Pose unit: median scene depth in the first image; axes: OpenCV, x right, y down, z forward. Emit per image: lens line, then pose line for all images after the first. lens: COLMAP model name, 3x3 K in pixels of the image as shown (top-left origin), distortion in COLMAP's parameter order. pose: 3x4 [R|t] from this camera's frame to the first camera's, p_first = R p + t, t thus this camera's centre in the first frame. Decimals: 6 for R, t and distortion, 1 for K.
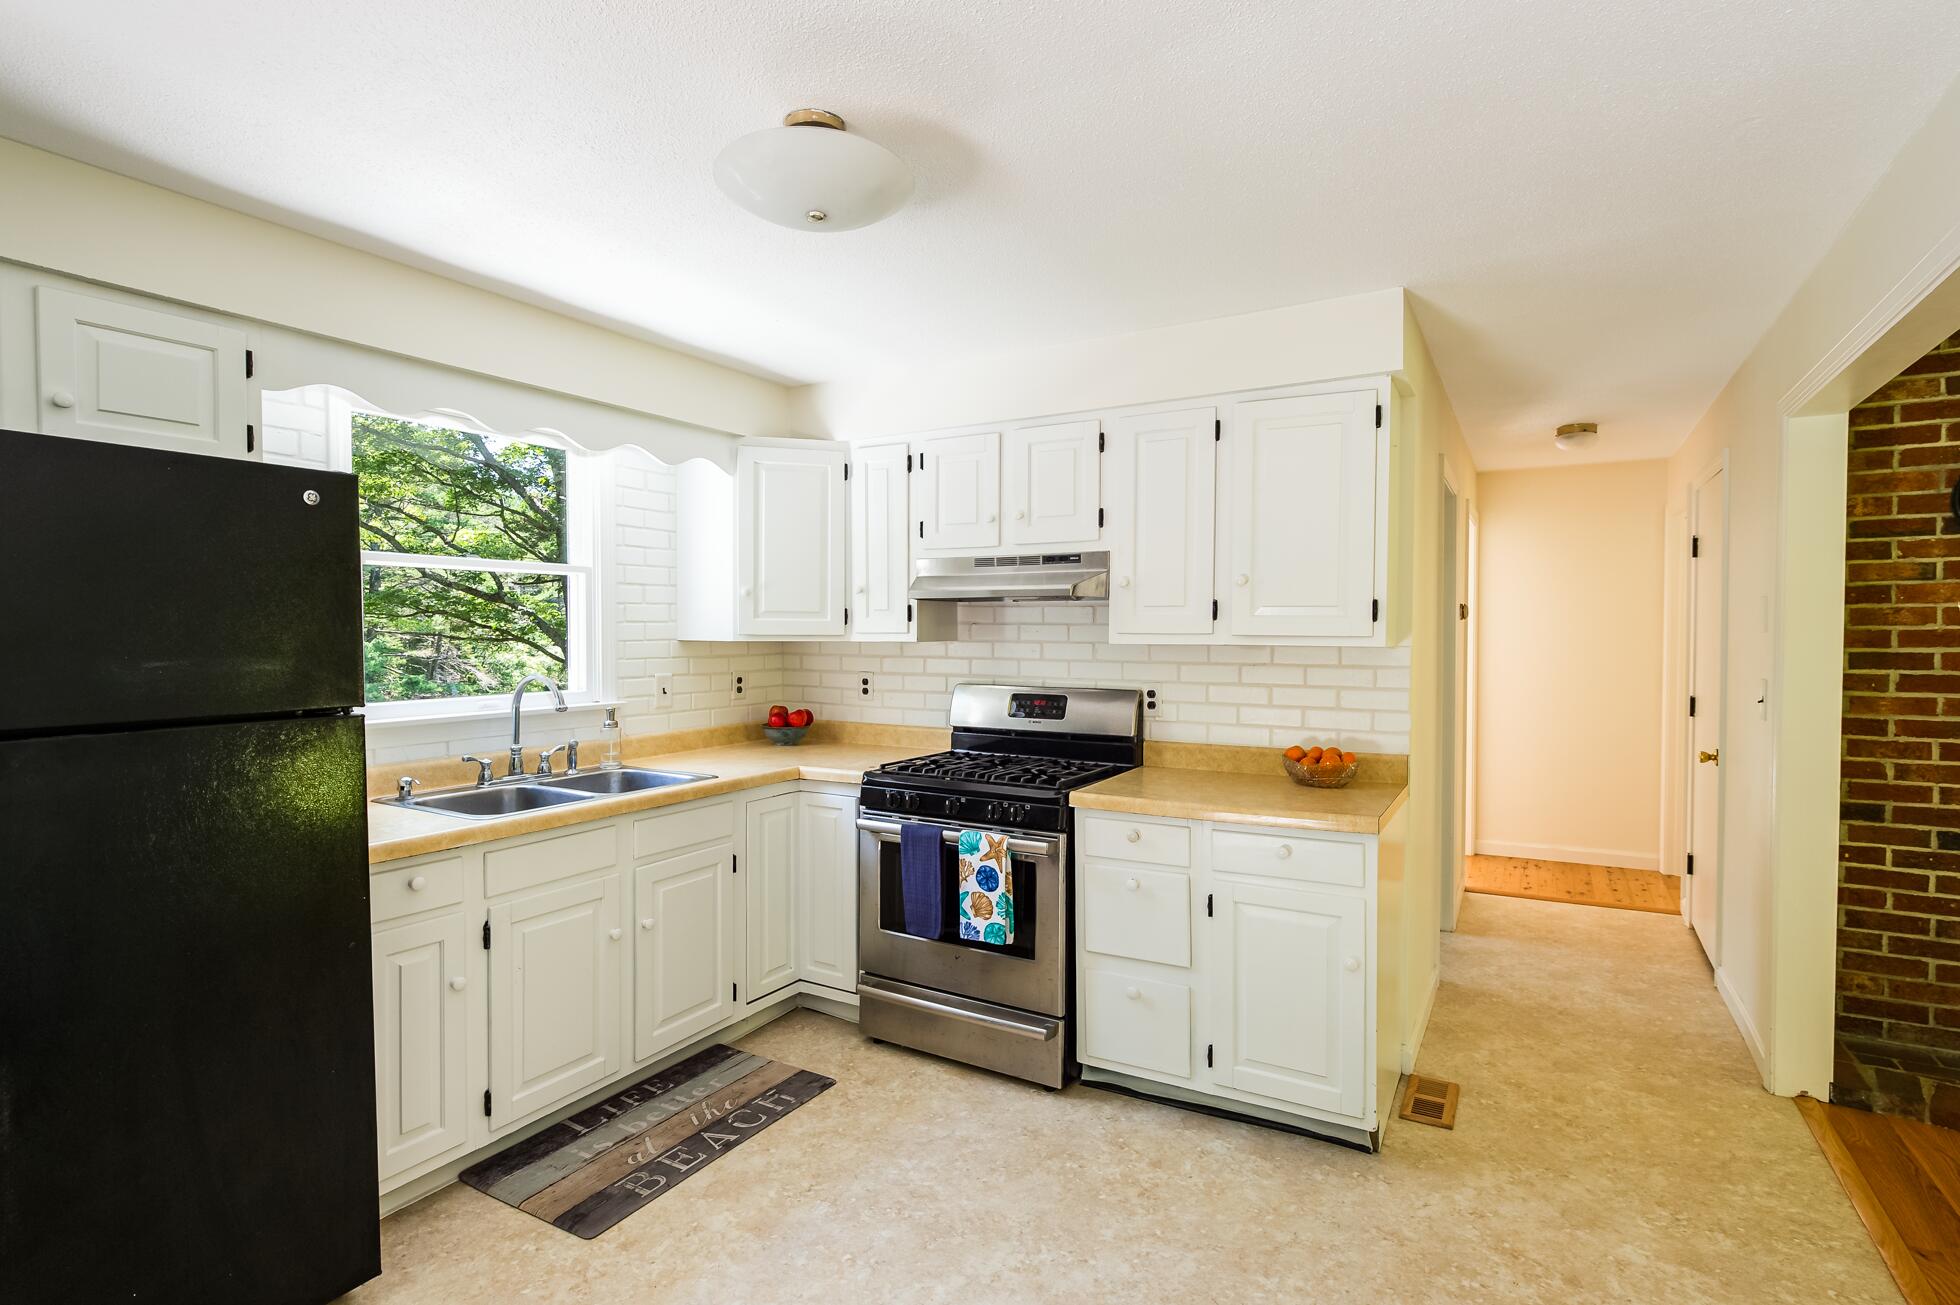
lens RADIAL K [[949.7, 0, 978.4], [0, 949.7, 647.5], [0, 0, 1]] dist [-0.002532, -0.000167]
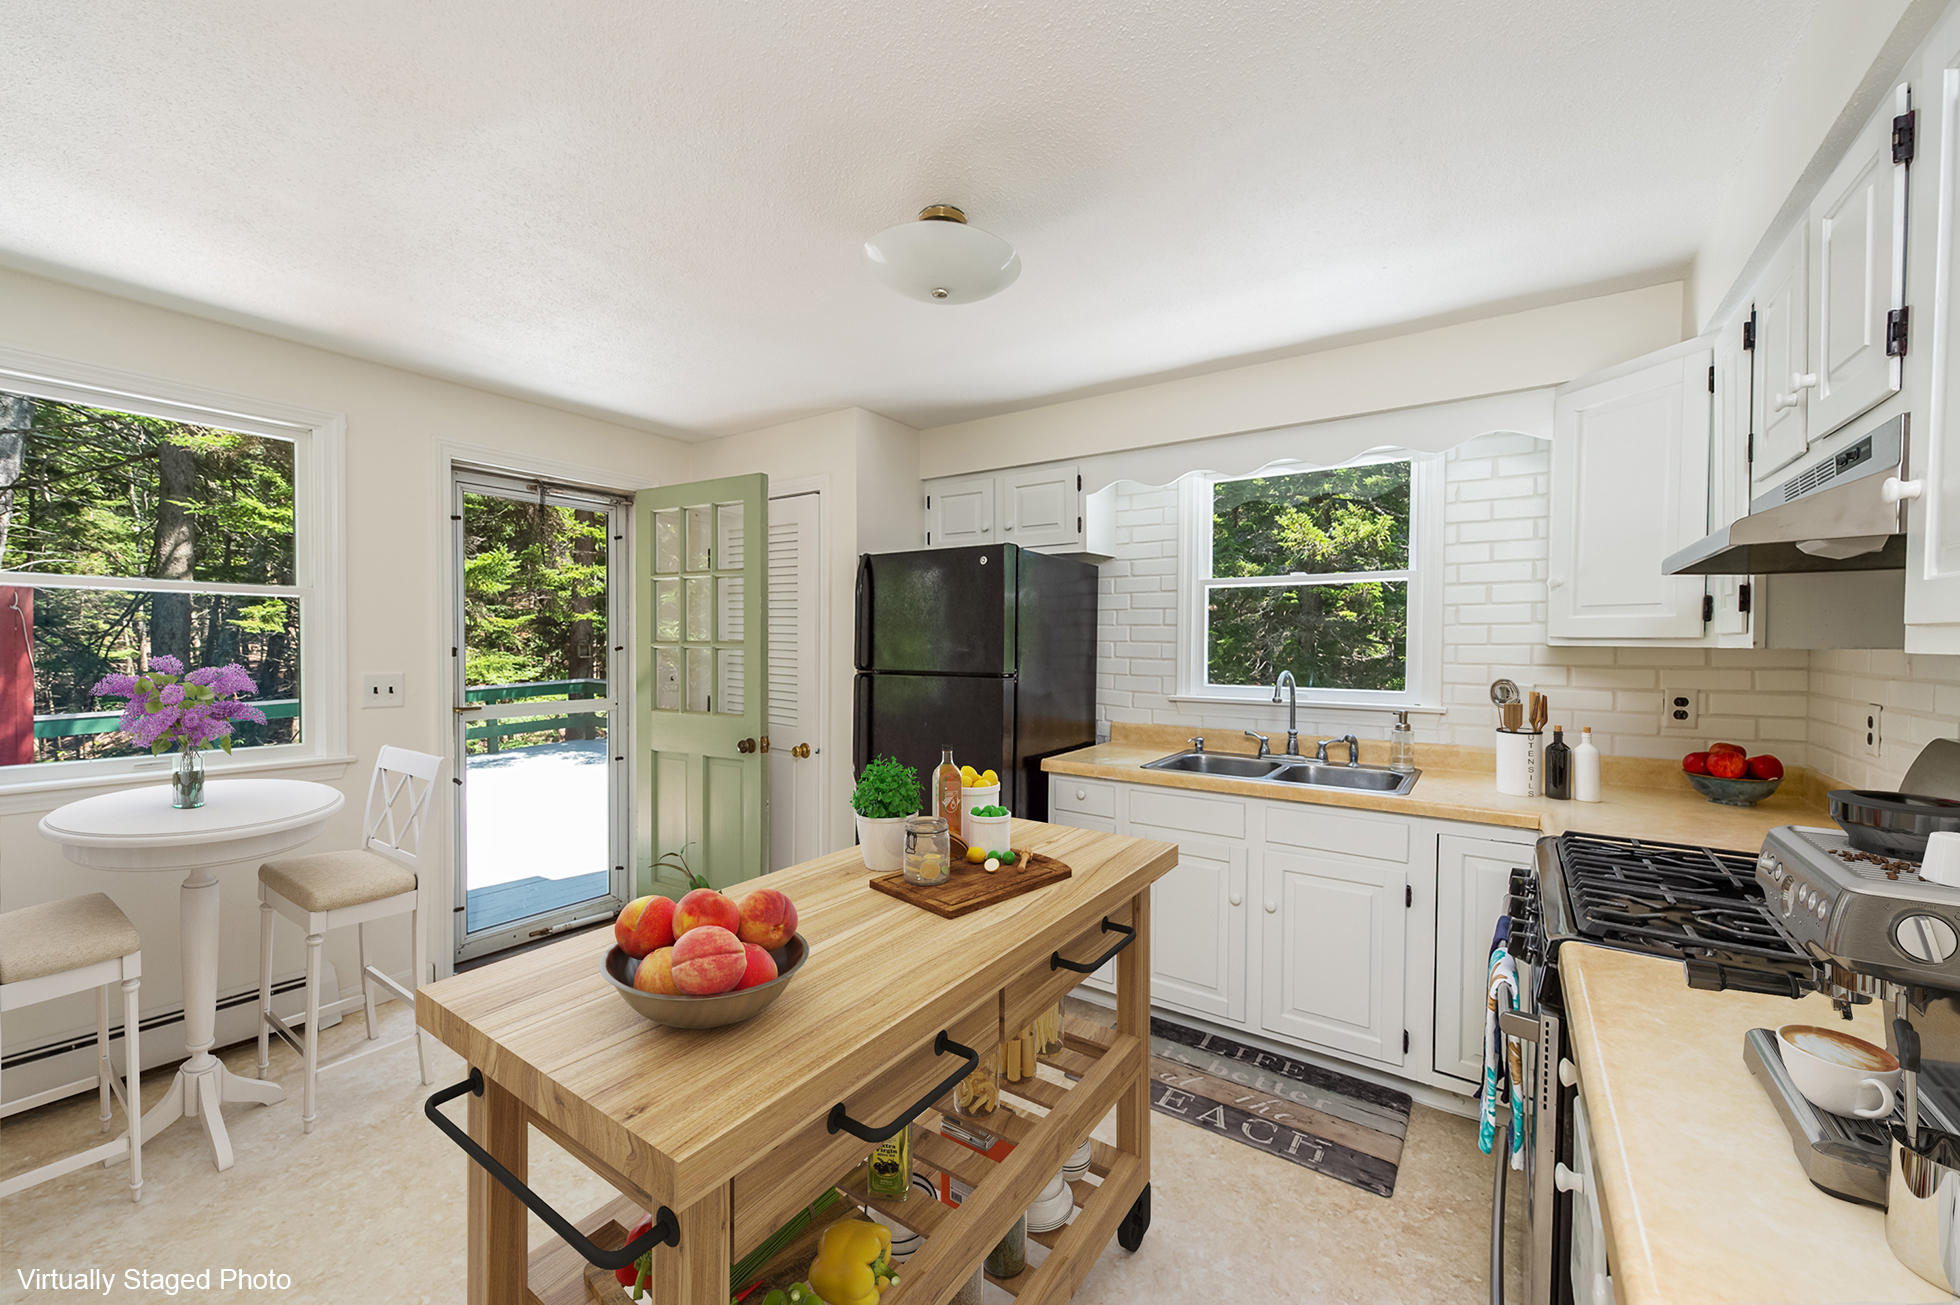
lens RADIAL K [[765.4, 0, 974.5], [0, 765.4, 650.2], [0, 0, 1]] dist [0.001010, 0.000048]
pose [[-0.078638, 0.012088, -0.996830, 0.533507], [-0.022834, 0.999642, 0.013923, -0.000585], [0.996642, 0.023856, -0.078334, 0.727052]]
